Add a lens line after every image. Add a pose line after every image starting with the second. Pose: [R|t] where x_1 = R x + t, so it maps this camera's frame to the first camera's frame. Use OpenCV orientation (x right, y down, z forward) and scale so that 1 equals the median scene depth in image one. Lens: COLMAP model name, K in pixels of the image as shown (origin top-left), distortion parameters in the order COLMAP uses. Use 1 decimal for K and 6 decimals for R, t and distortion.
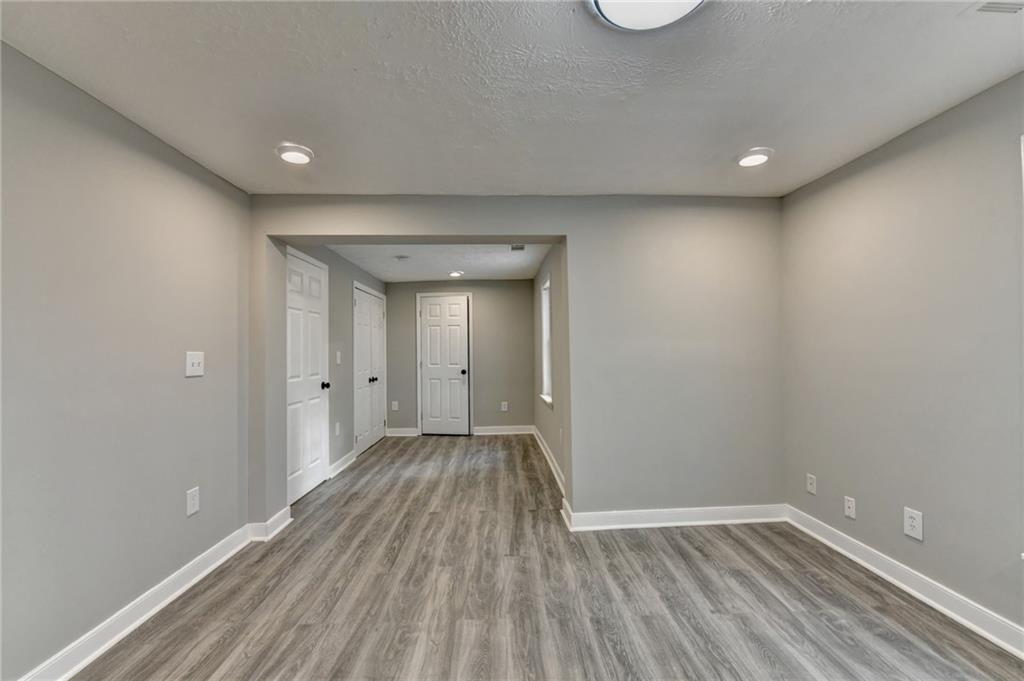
lens RADIAL K [[411.7, 0, 508.2], [0, 411.7, 340.8], [0, 0, 1]] dist [-0.017668, -0.000672]
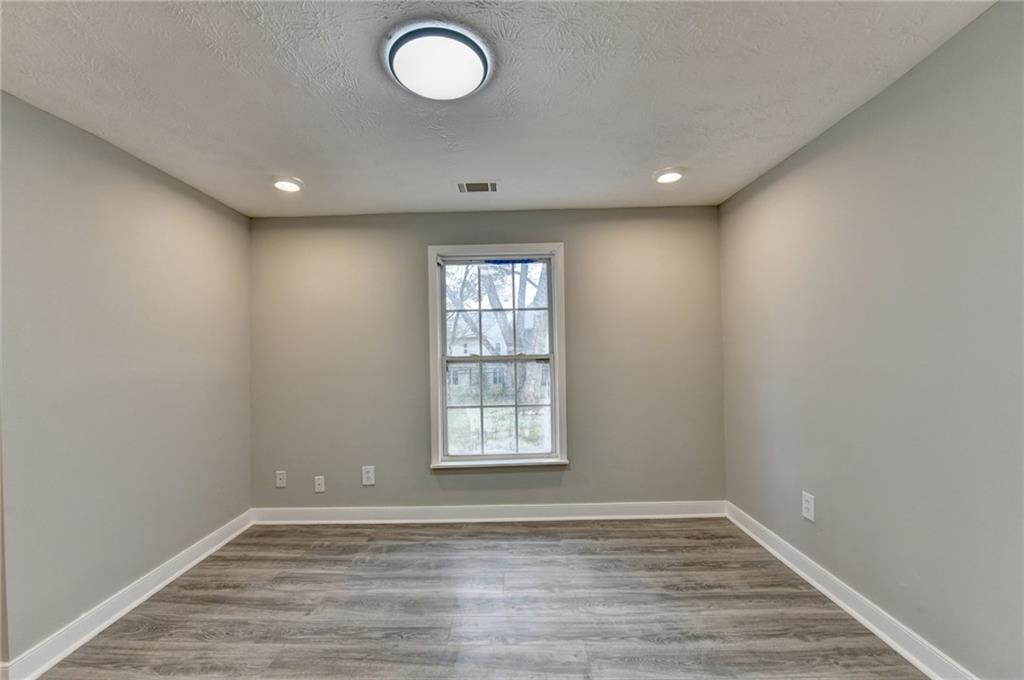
lens RADIAL K [[411.7, 0, 508.2], [0, 411.7, 340.3], [0, 0, 1]] dist [-0.017668, -0.000672]
pose [[0.035078, 0.035022, 0.998771, -0.407983], [-0.001391, 0.999387, -0.034995, 0.004871], [-0.999384, -0.000162, 0.035106, 0.345119]]
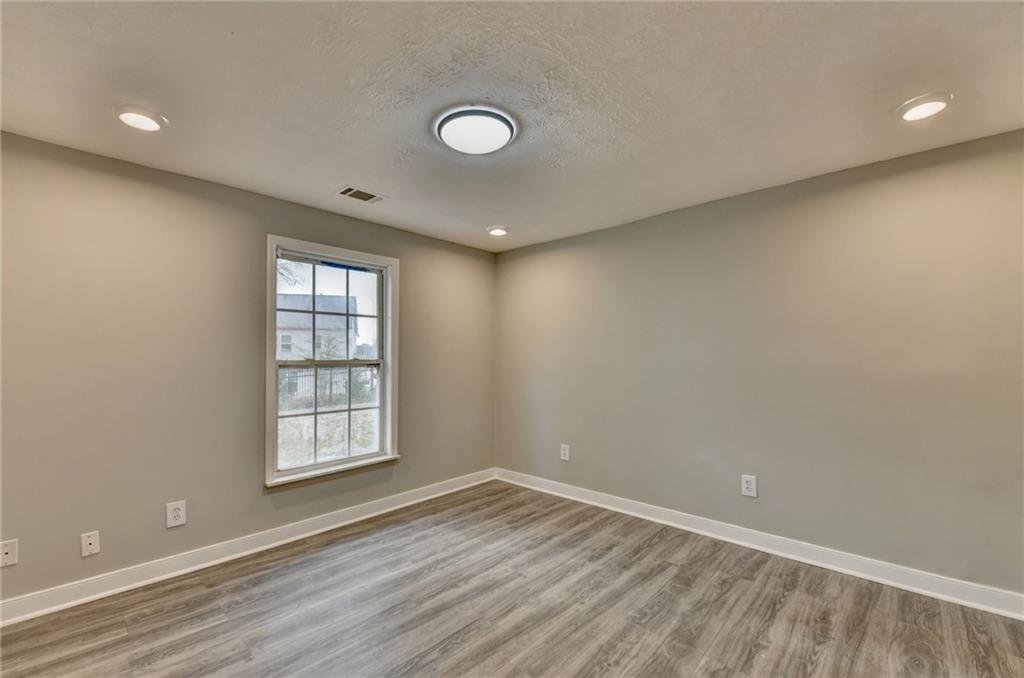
lens RADIAL K [[423.4, 0, 513.0], [0, 423.4, 346.6], [0, 0, 1]] dist [-0.018950, -0.000678]
pose [[-0.725328, 0.028178, 0.687827, -0.415526], [-0.004951, 0.998923, -0.046143, 0.022856], [-0.688386, -0.036875, -0.724407, 0.976829]]
